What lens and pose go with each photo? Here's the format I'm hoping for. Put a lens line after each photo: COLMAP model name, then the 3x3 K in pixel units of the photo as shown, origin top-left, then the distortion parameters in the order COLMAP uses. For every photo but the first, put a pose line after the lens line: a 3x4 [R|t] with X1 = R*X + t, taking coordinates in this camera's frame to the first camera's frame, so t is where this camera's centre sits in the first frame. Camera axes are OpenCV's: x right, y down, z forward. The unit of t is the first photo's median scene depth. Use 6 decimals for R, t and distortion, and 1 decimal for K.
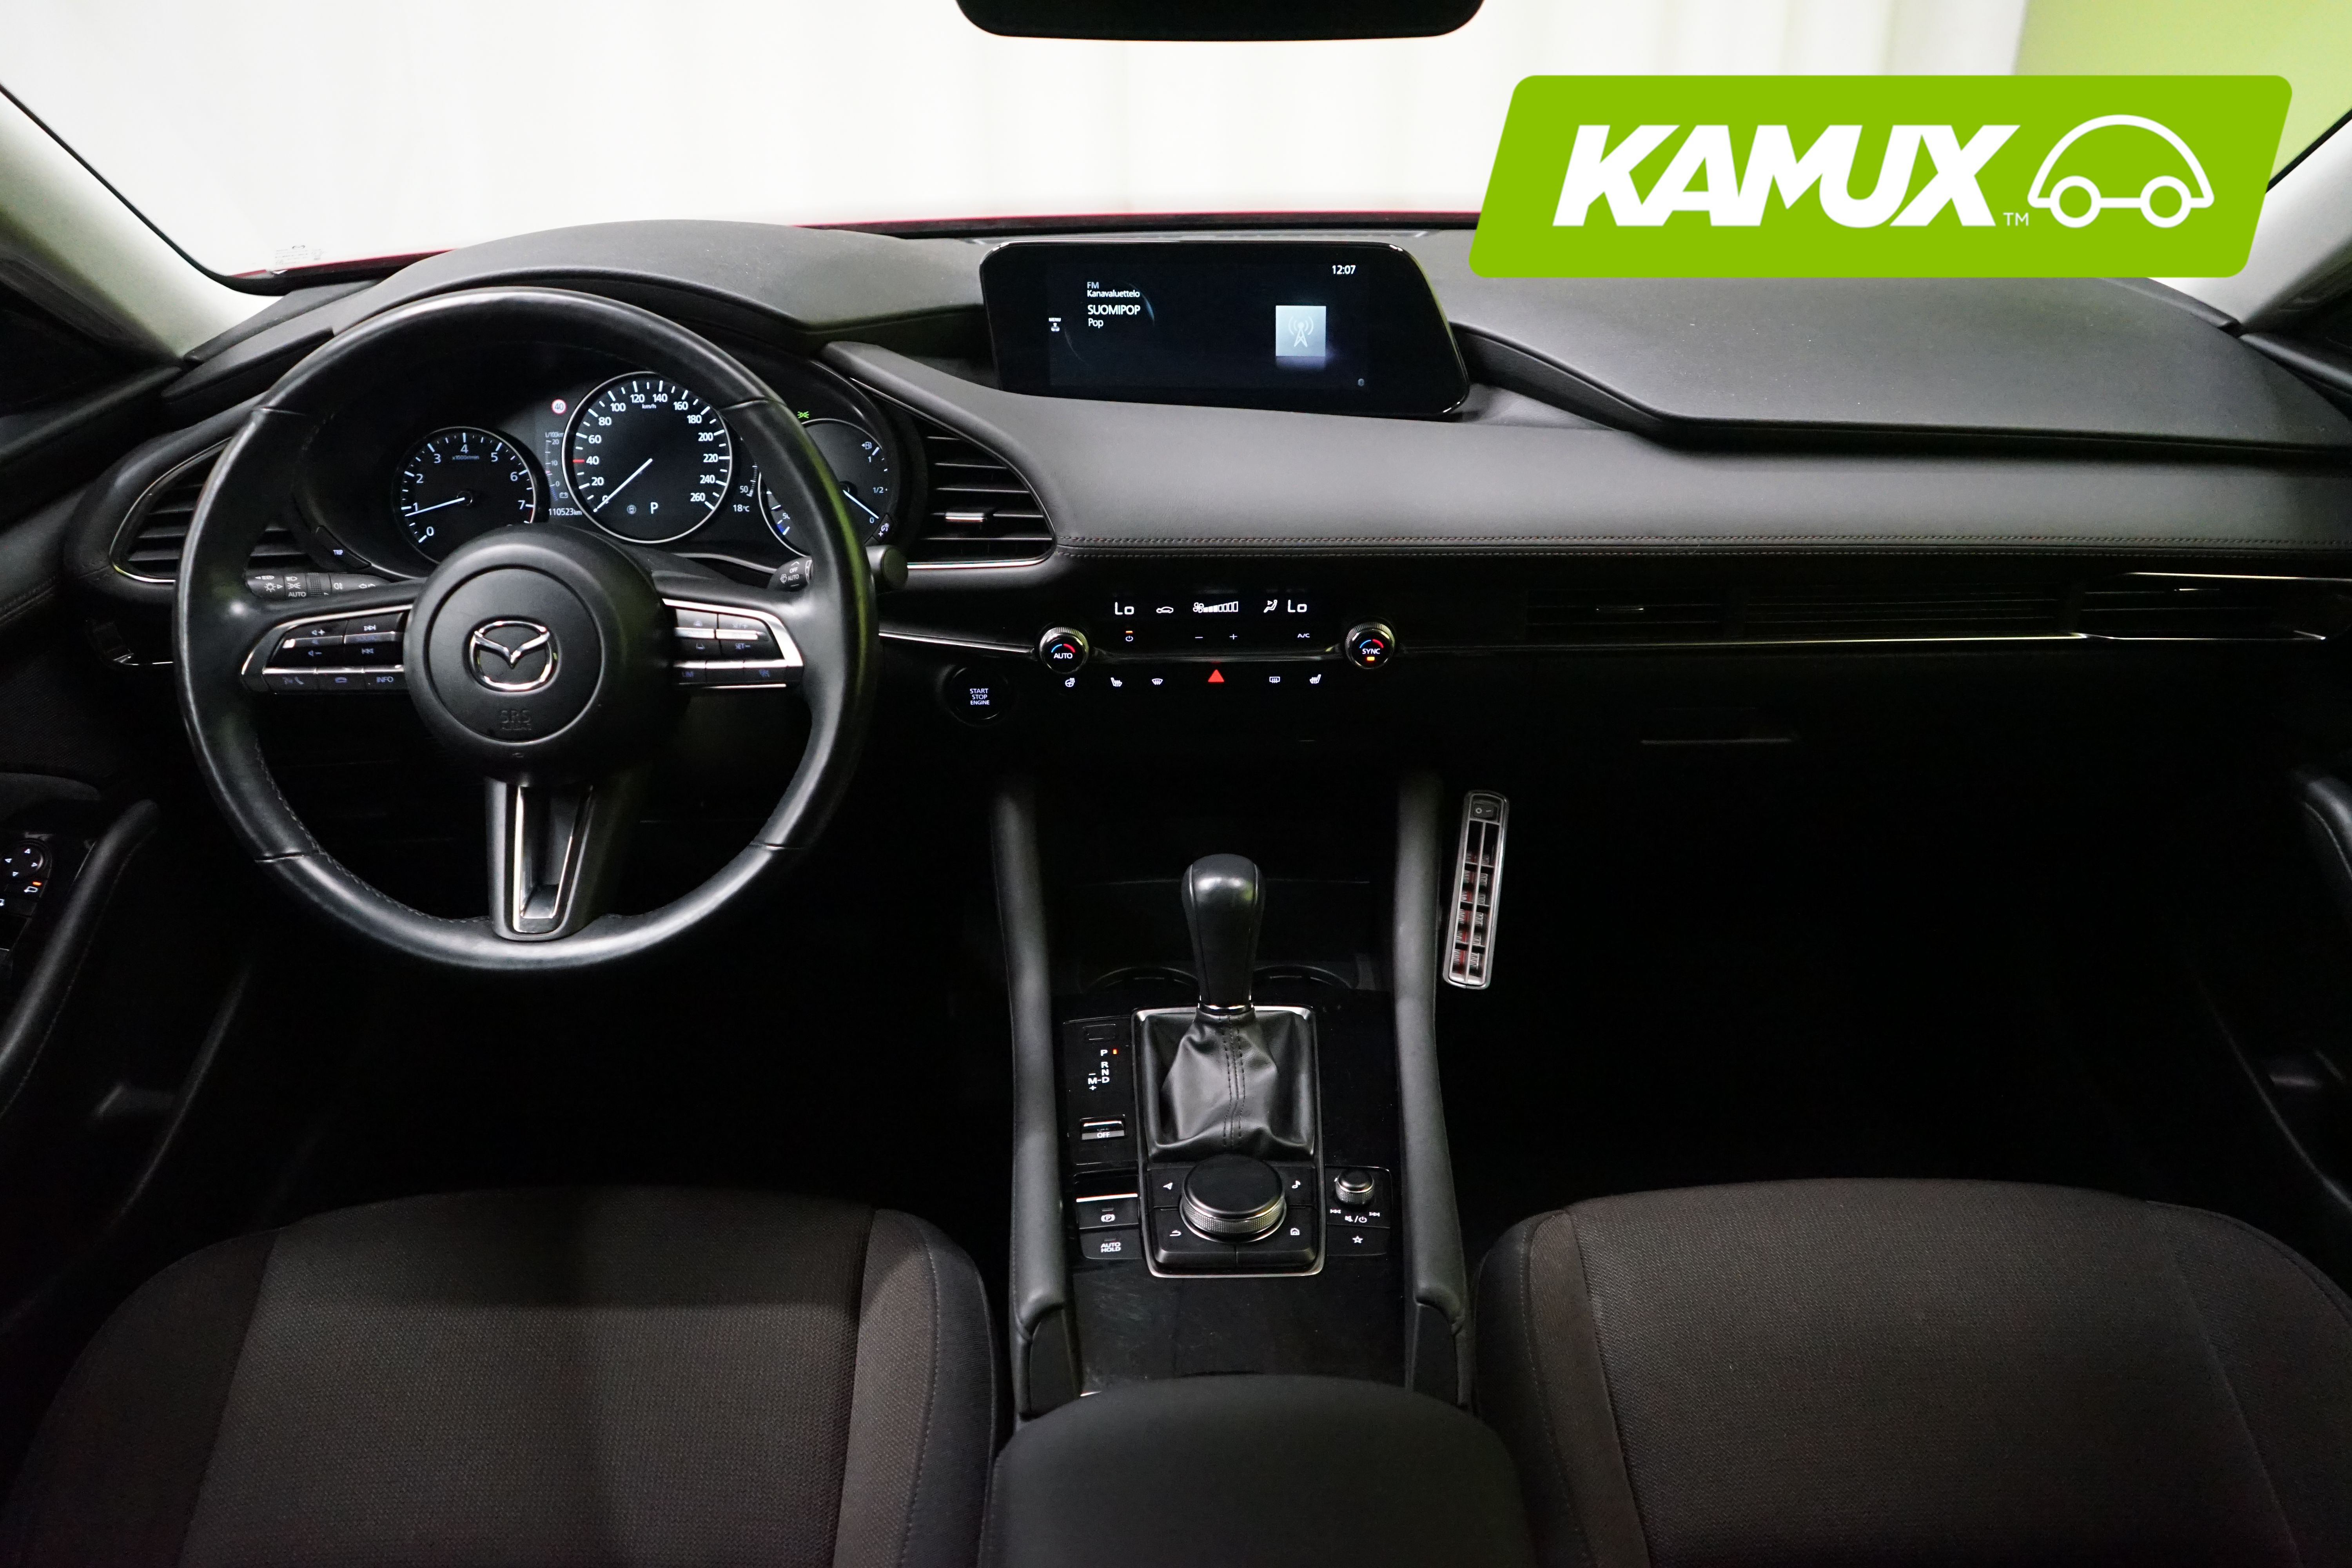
lens RADIAL K [[1887.1, 0, 1180.2], [0, 1887.1, 773.9], [0, 0, 1]] dist [0.012597, 0.019920]
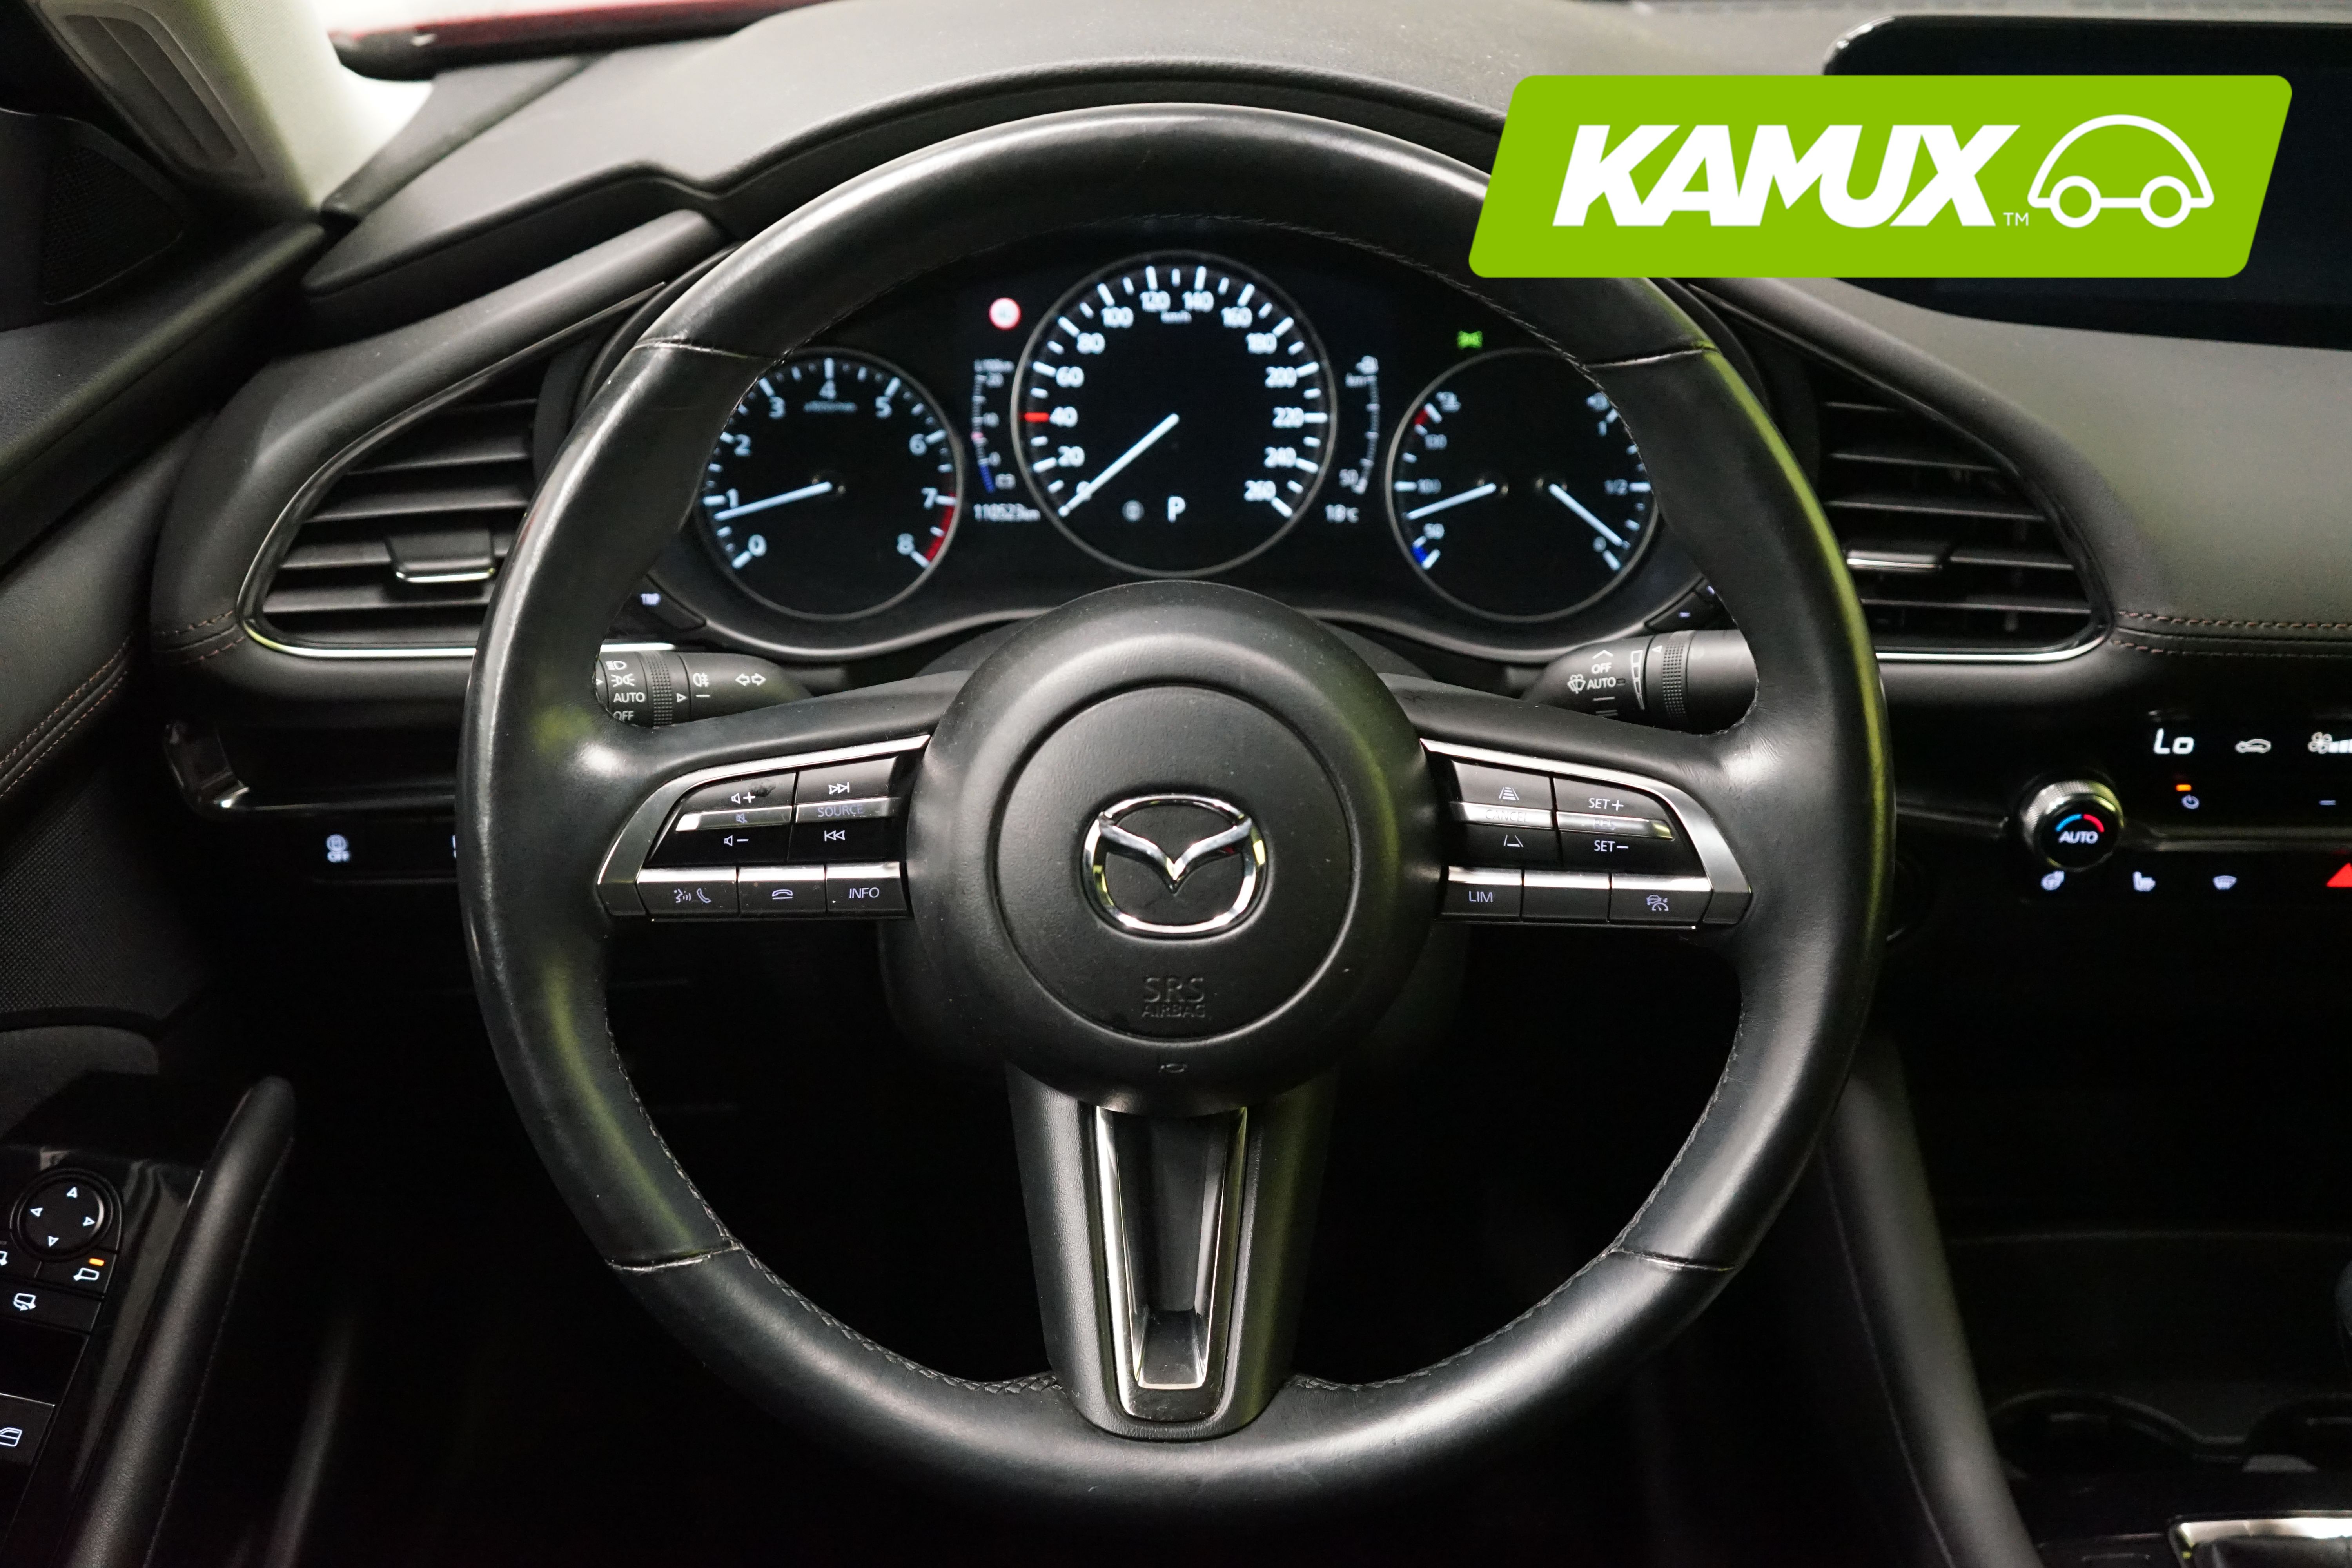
lens RADIAL K [[2724.5, 0, 1172.4], [0, 2724.5, 796.3], [0, 0, 1]] dist [0.037267, 0.000000]
pose [[0.999681, 0.021539, 0.013217, -0.318029], [-0.021726, 0.999663, 0.014174, -0.078850], [-0.012908, -0.014456, 0.999812, 0.263348]]
